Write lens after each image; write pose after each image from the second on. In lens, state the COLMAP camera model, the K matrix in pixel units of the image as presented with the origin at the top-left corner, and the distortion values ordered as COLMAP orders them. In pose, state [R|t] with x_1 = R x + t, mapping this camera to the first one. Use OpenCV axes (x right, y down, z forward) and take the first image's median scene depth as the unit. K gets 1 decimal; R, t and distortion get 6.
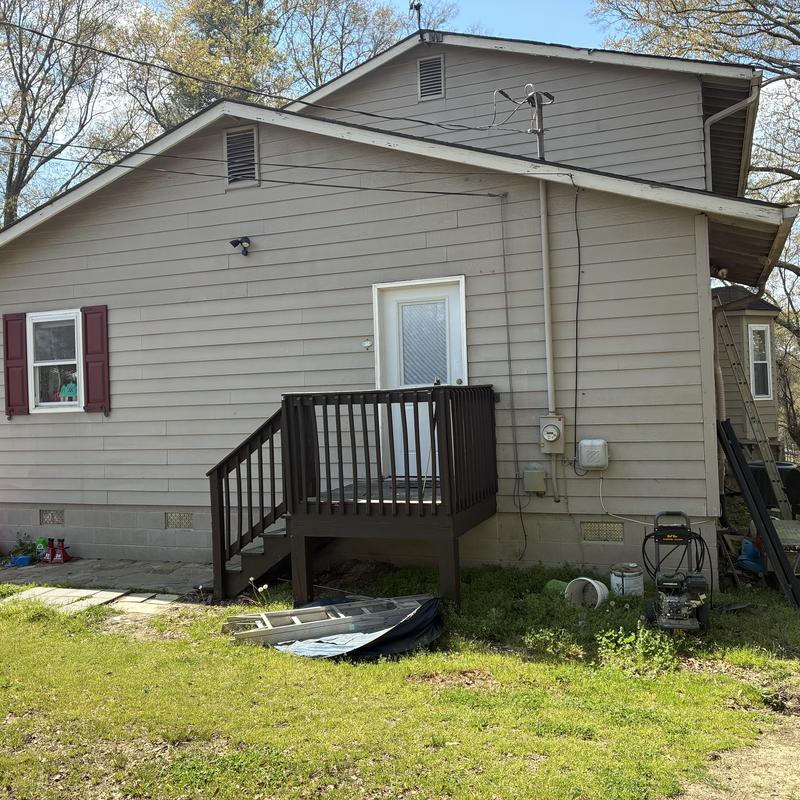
lens RADIAL K [[808.7, 0, 385.0], [0, 808.7, 389.8], [0, 0, 1]] dist [0.057370, -0.053830]
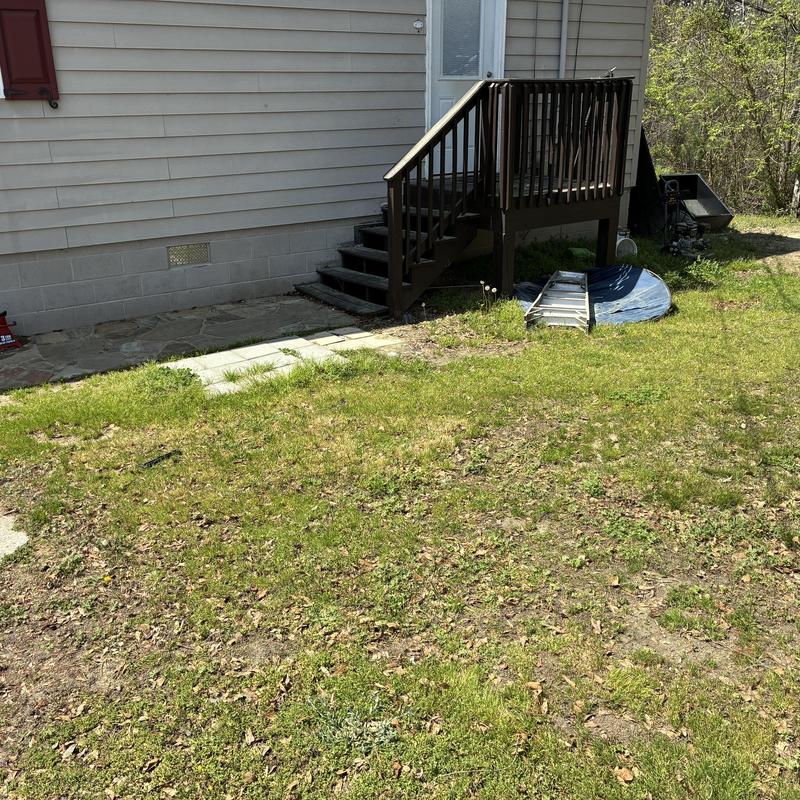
lens RADIAL K [[809.1, 0, 398.9], [0, 809.1, 383.2], [0, 0, 1]] dist [0.064735, -0.080117]
pose [[0.550440, -0.255487, 0.794822, -0.912045], [-0.015820, 0.948663, 0.315894, 0.037059], [-0.834725, -0.186455, 0.518140, 0.494197]]
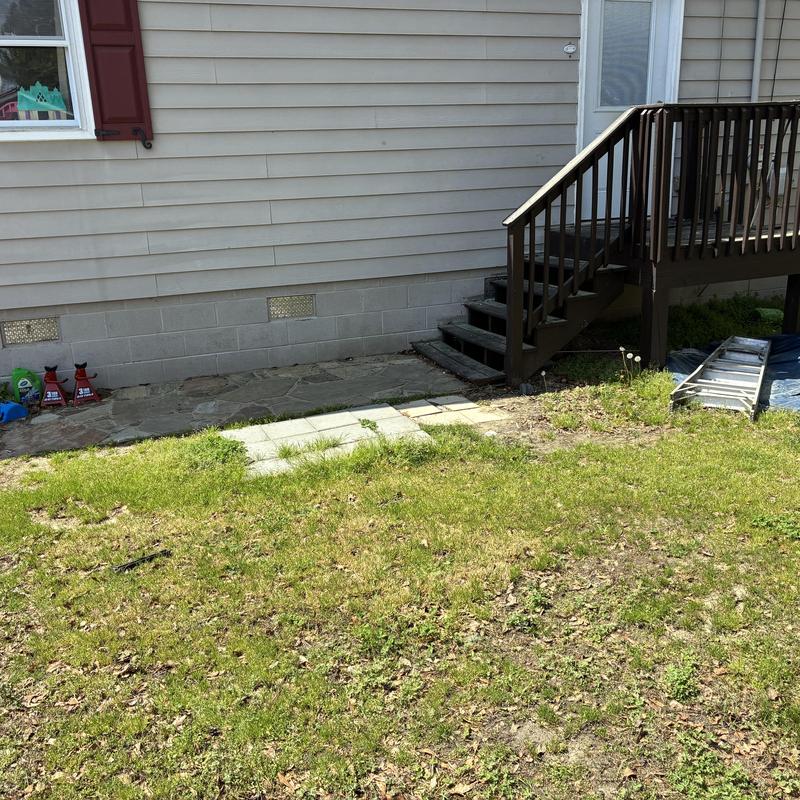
lens RADIAL K [[808.6, 0, 420.6], [0, 808.6, 386.5], [0, 0, 1]] dist [0.037904, -0.025728]
pose [[0.732192, -0.181794, 0.656388, -0.744551], [-0.002019, 0.963137, 0.269004, 0.048523], [-0.681095, -0.198288, 0.704834, 0.503323]]
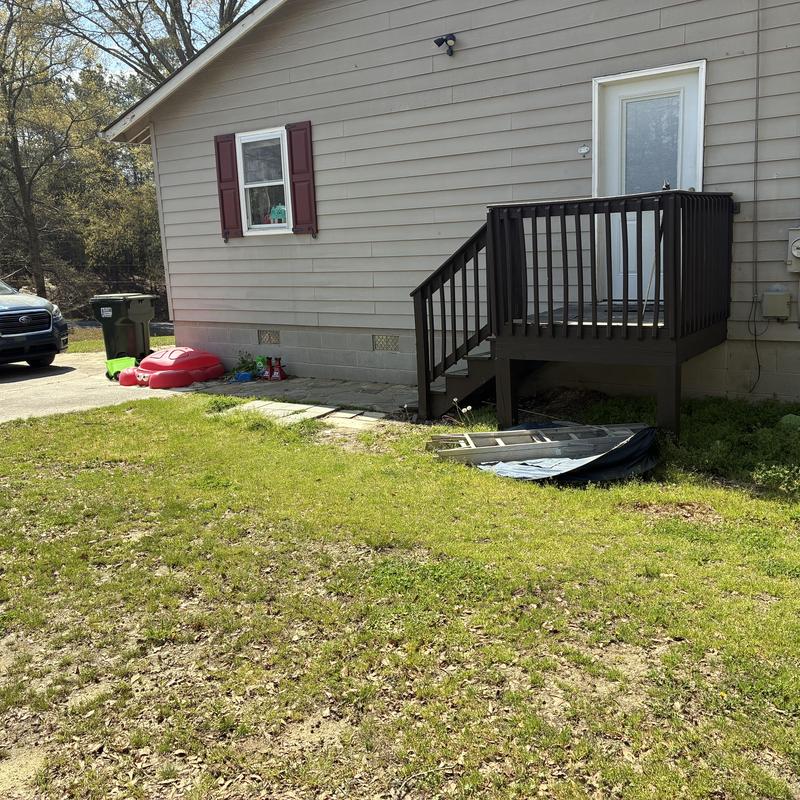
lens RADIAL K [[809.1, 0, 398.9], [0, 809.1, 383.2], [0, 0, 1]] dist [0.064735, -0.080117]
pose [[0.971949, 0.033026, -0.232861, -0.002831], [0.012886, 0.981127, 0.192933, 0.020146], [0.234838, -0.190521, 0.953180, 0.047293]]
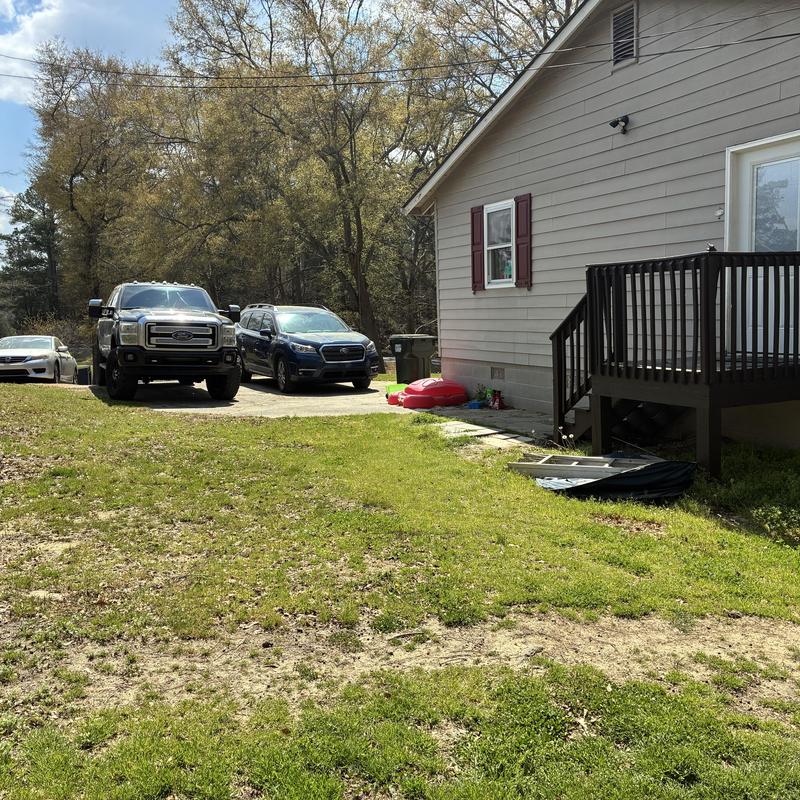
lens RADIAL K [[809.1, 0, 398.9], [0, 809.1, 383.2], [0, 0, 1]] dist [0.064735, -0.080117]
pose [[0.726745, 0.079559, -0.682285, 0.402597], [0.008356, 0.992173, 0.124593, 0.021327], [0.686857, -0.096248, 0.720392, 0.015522]]
